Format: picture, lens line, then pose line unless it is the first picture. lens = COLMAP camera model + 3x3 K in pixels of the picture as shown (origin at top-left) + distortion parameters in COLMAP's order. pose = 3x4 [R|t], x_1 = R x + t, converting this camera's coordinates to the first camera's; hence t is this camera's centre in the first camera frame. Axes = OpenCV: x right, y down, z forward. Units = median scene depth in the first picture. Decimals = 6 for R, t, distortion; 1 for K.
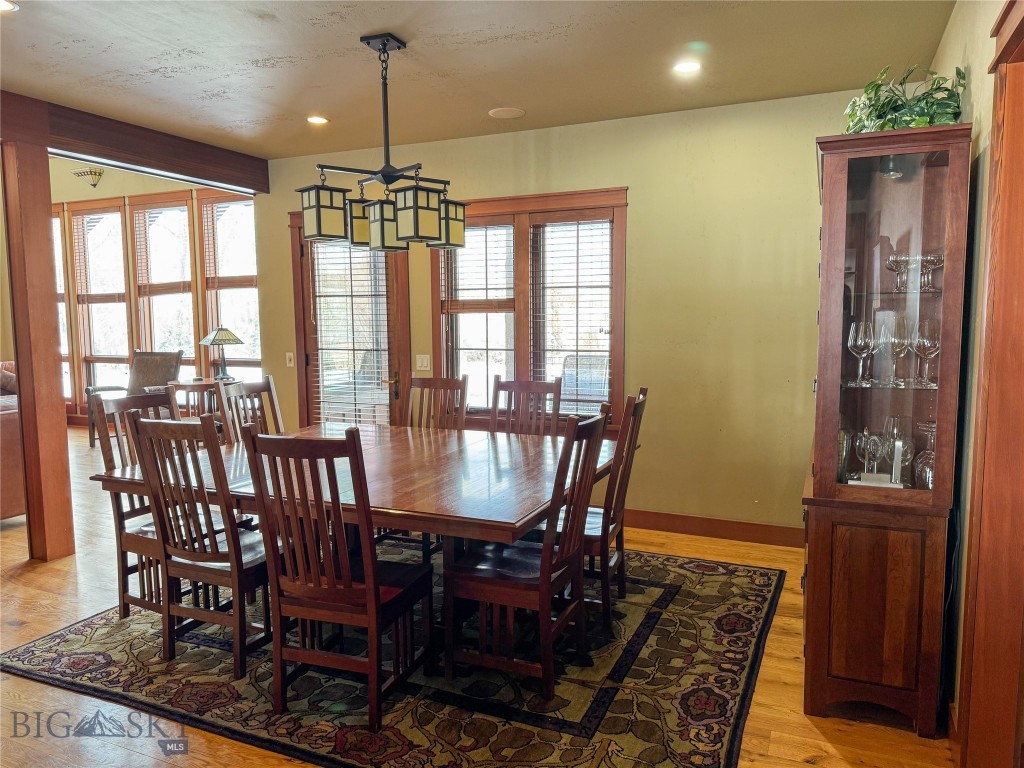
lens RADIAL K [[722.6, 0, 510.3], [0, 722.6, 389.1], [0, 0, 1]] dist [-0.000696, 0.000581]
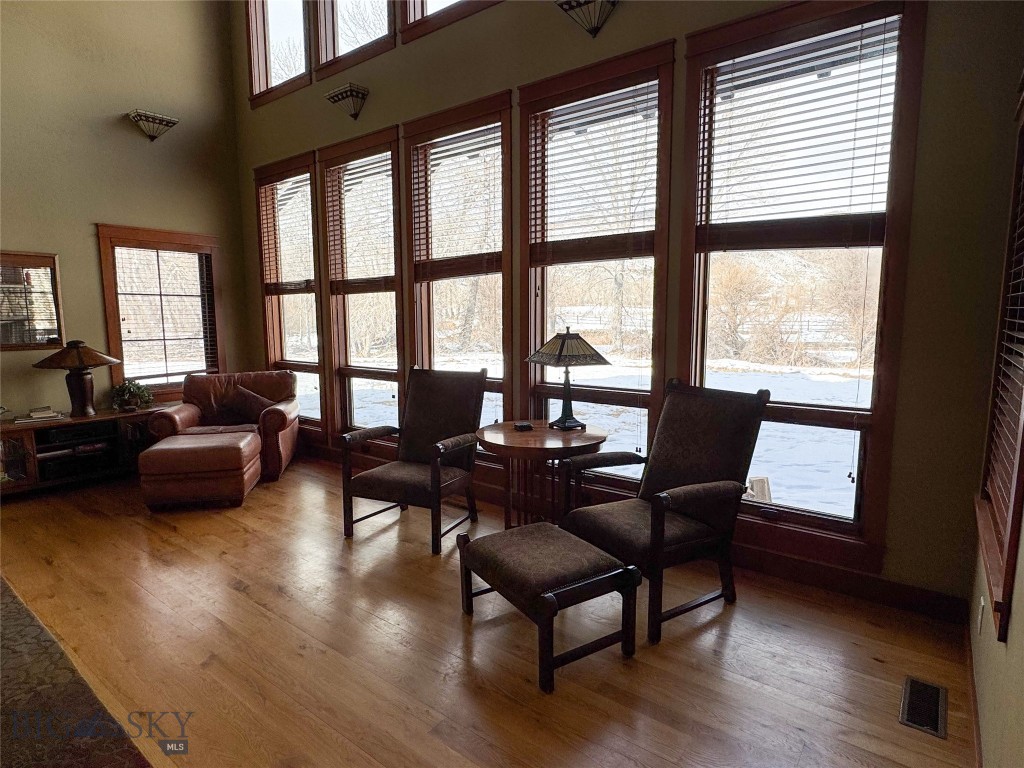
lens RADIAL K [[560.7, 0, 511.8], [0, 560.7, 382.1], [0, 0, 1]] dist [-0.003055, -0.000201]
pose [[0.972893, 0.026120, -0.229777, -0.315565], [-0.021515, 0.999515, 0.022526, -0.051441], [0.230254, -0.016971, 0.972983, 0.535251]]
